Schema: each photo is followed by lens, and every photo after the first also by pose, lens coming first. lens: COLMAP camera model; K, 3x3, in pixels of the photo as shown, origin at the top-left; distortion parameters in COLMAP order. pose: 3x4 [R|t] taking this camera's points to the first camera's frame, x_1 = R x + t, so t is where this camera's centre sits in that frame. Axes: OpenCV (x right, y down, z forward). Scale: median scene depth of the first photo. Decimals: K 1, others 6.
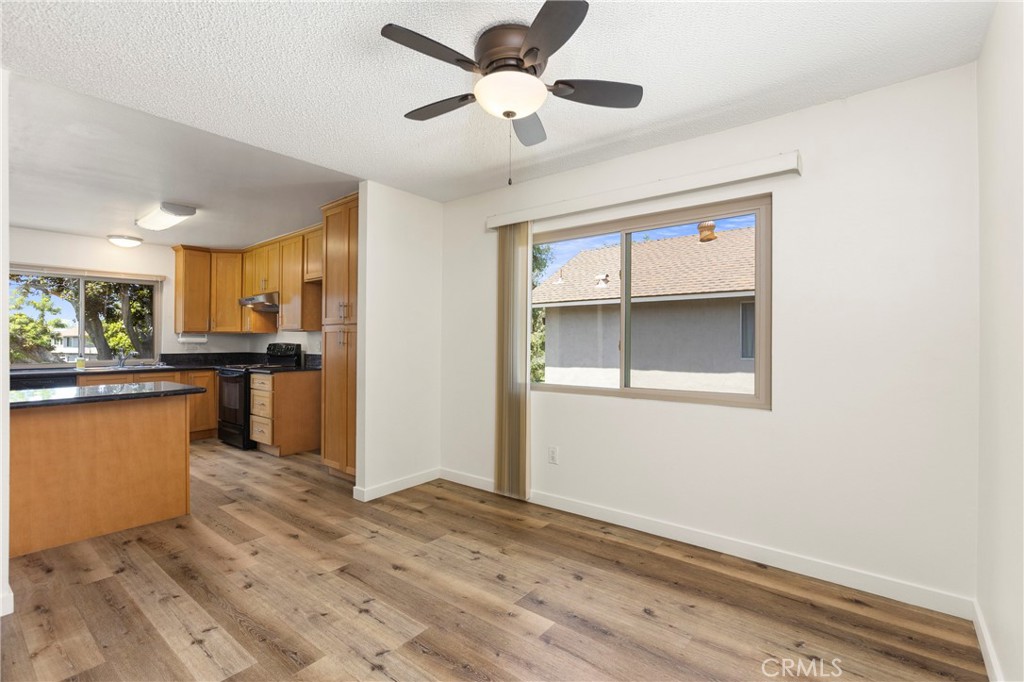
lens RADIAL K [[467.9, 0, 513.8], [0, 467.9, 340.4], [0, 0, 1]] dist [-0.006086, -0.000619]
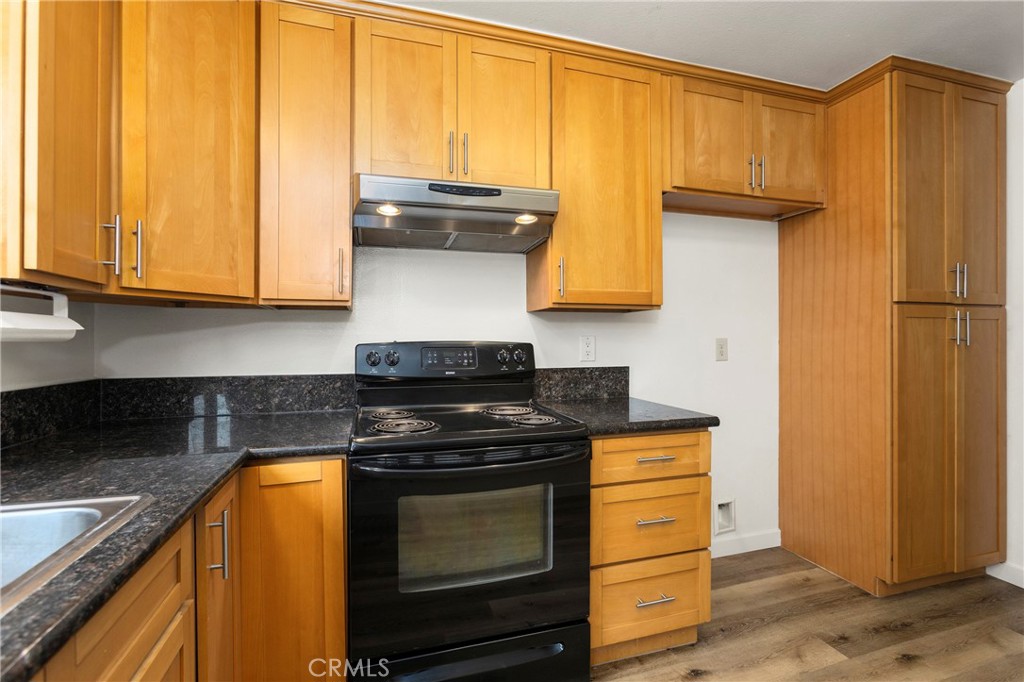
lens RADIAL K [[467.9, 0, 513.6], [0, 467.9, 342.9], [0, 0, 1]] dist [-0.006086, -0.000619]
pose [[0.558706, -0.001350, 0.829365, -1.026405], [0.001649, 0.999999, 0.000517, 0.009256], [-0.829364, 0.001079, 0.558707, 1.047383]]
